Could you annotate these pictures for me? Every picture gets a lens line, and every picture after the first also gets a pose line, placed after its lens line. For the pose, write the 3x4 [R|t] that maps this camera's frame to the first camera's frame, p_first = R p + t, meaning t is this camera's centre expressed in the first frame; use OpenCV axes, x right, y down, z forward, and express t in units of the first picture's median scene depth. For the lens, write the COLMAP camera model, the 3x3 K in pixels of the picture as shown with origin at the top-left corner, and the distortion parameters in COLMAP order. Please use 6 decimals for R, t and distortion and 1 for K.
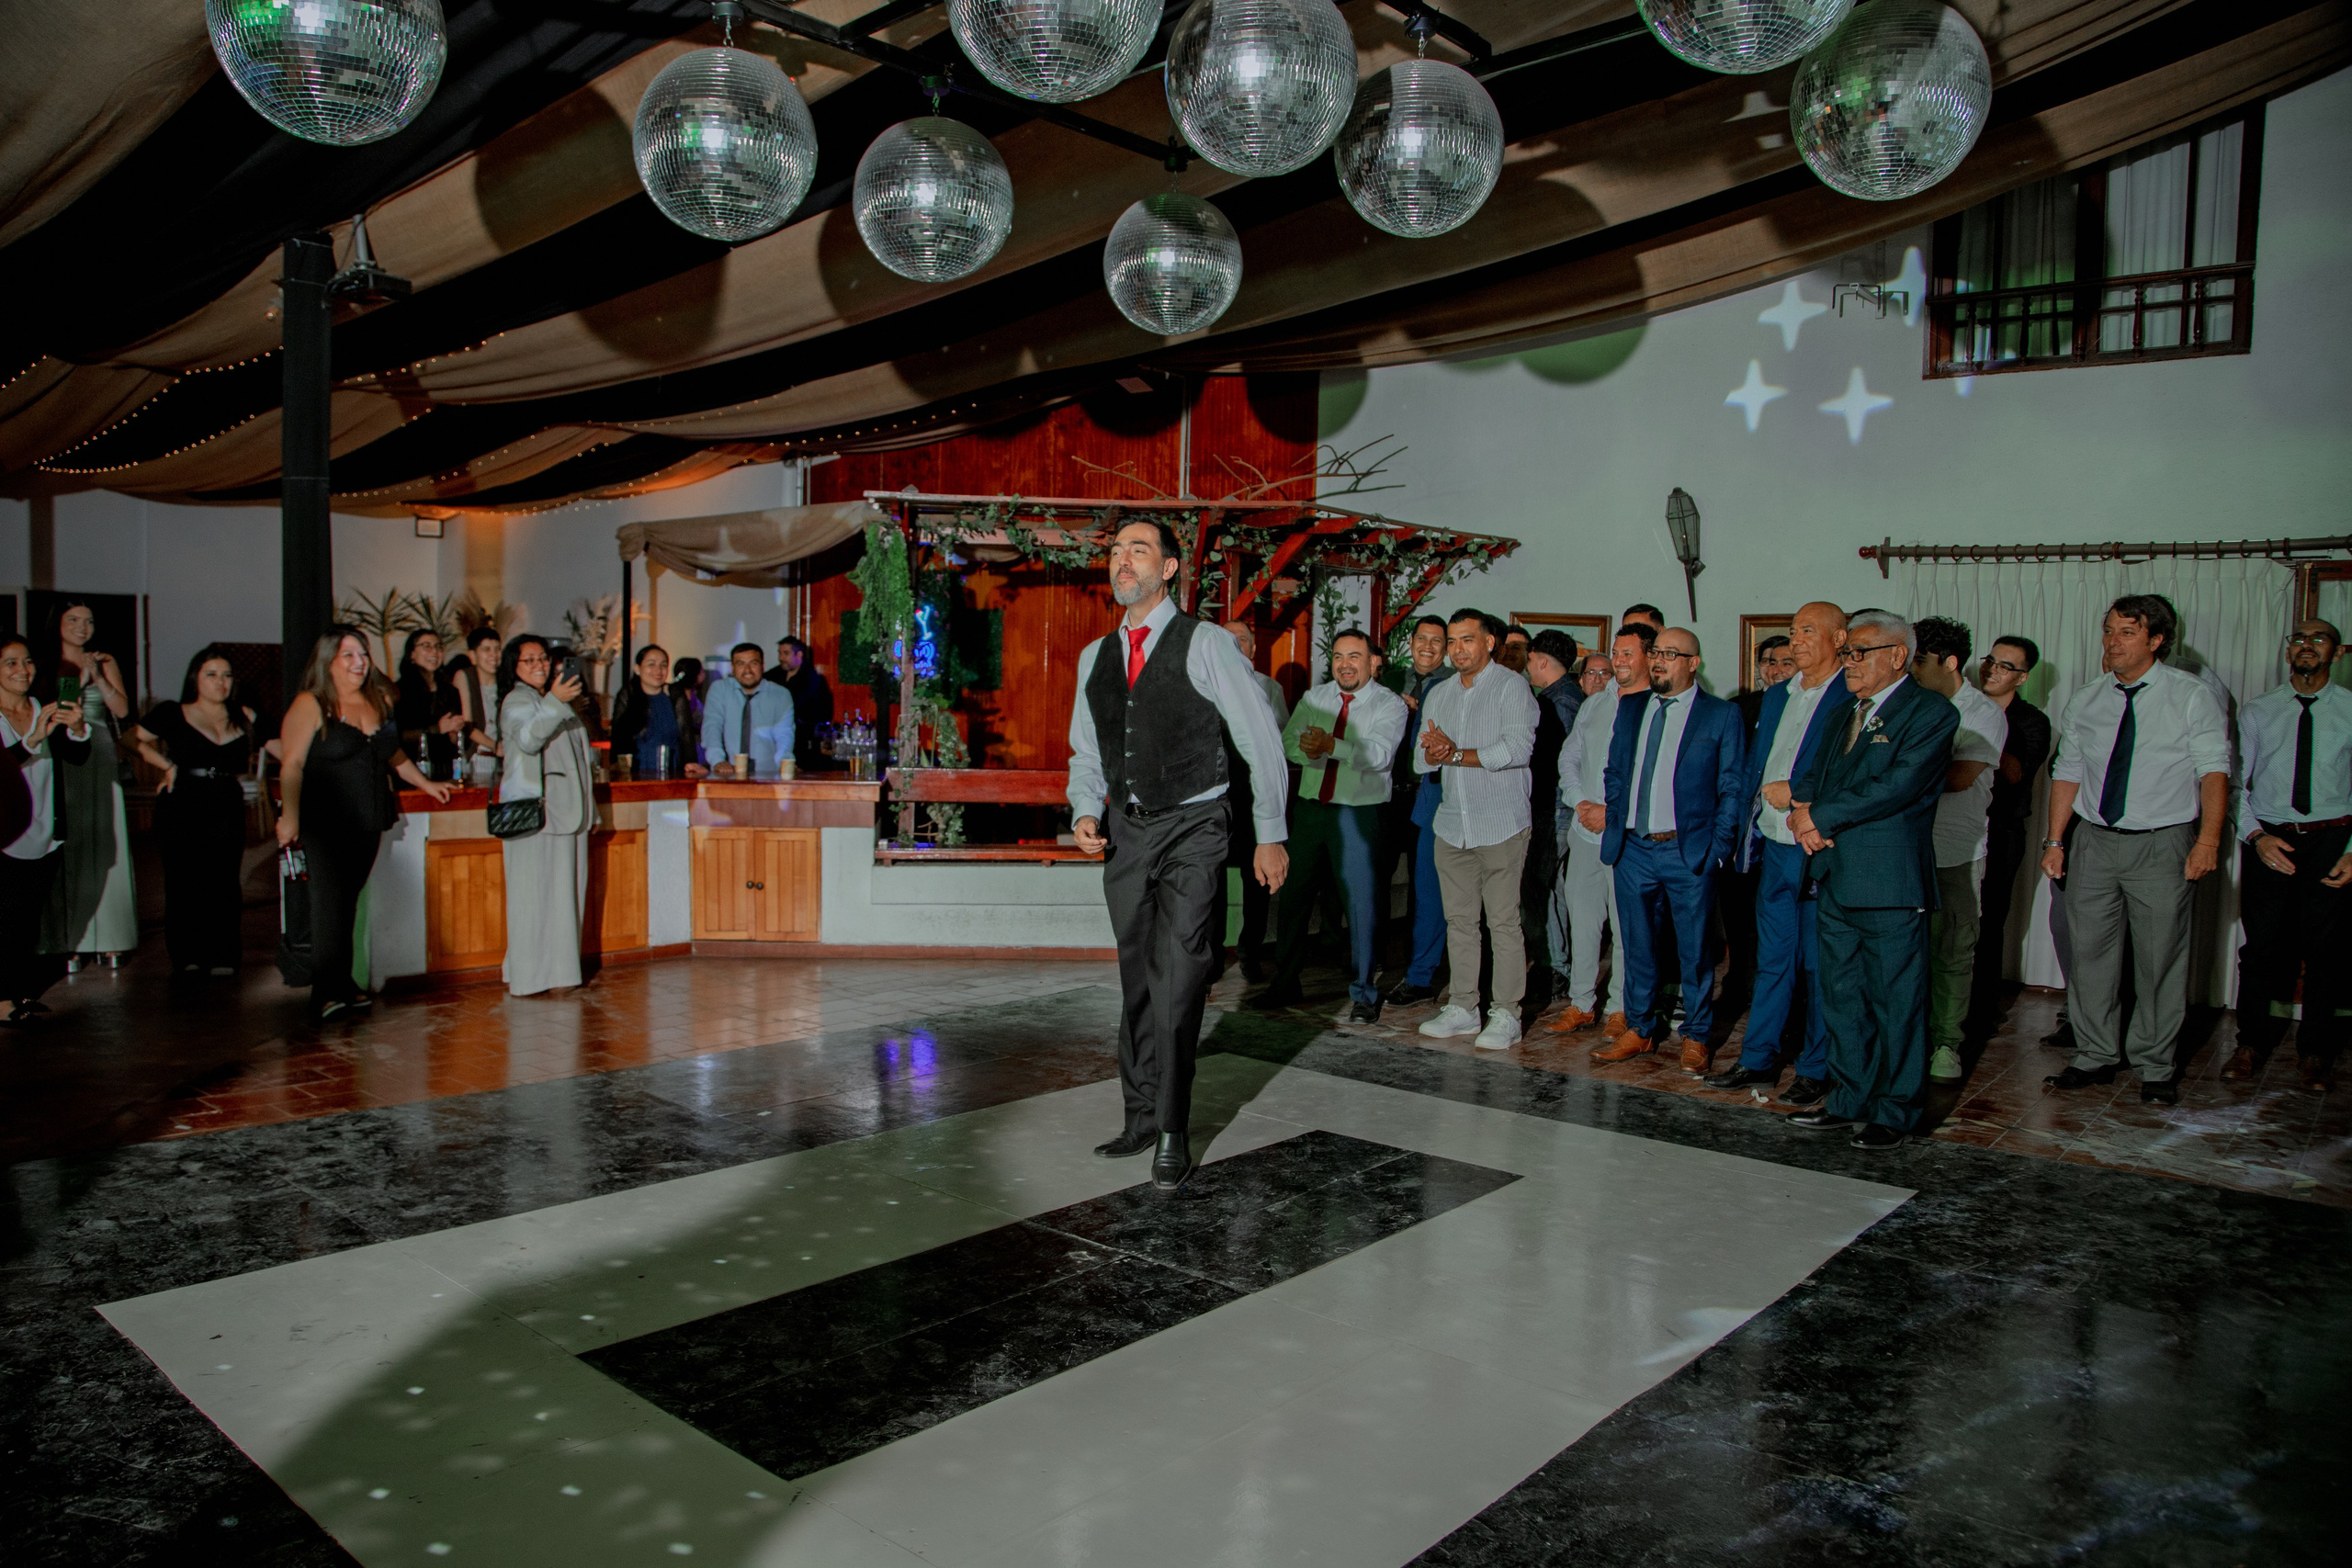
lens RADIAL K [[1632.5, 0, 1160.5], [0, 1632.5, 785.4], [0, 0, 1]] dist [-0.105500, 0.063494]
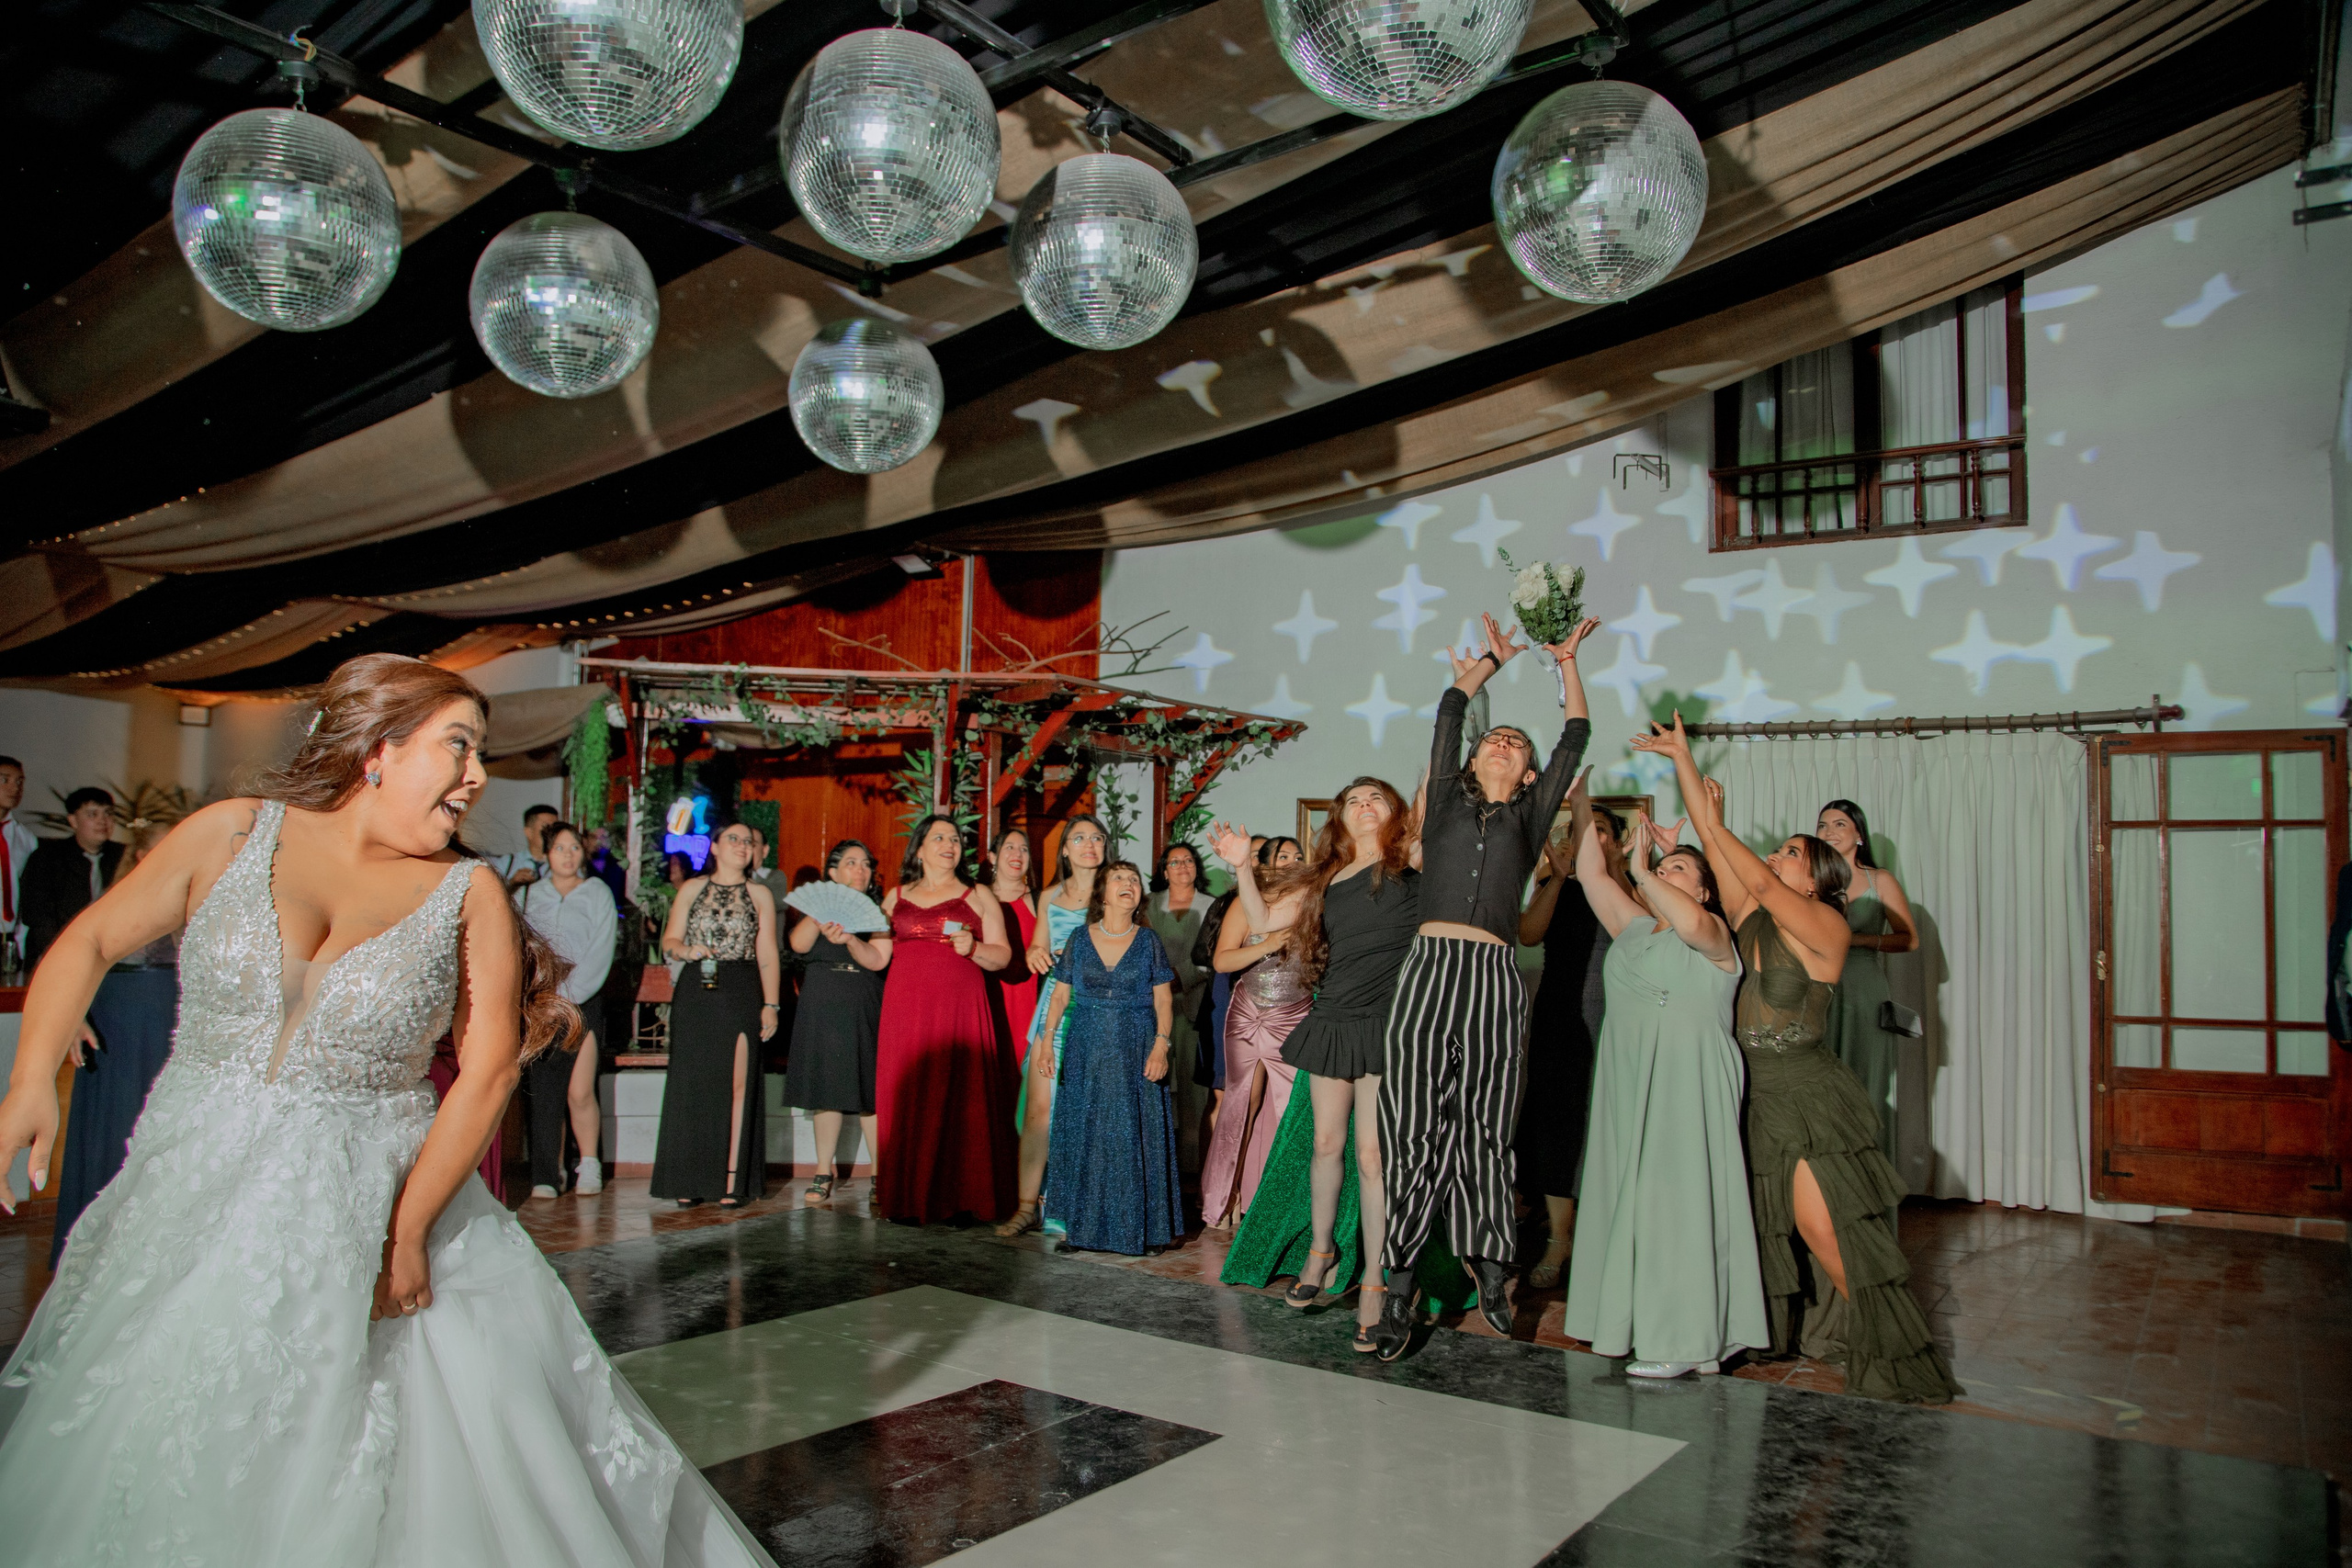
lens RADIAL K [[1641.1, 0, 1152.0], [0, 1641.1, 806.1], [0, 0, 1]] dist [-0.118712, 0.078449]
pose [[0.996718, 0.003136, 0.080888, 0.066023], [0.006239, 0.993301, -0.115390, 0.008375], [-0.080708, 0.115516, 0.990021, 0.077822]]
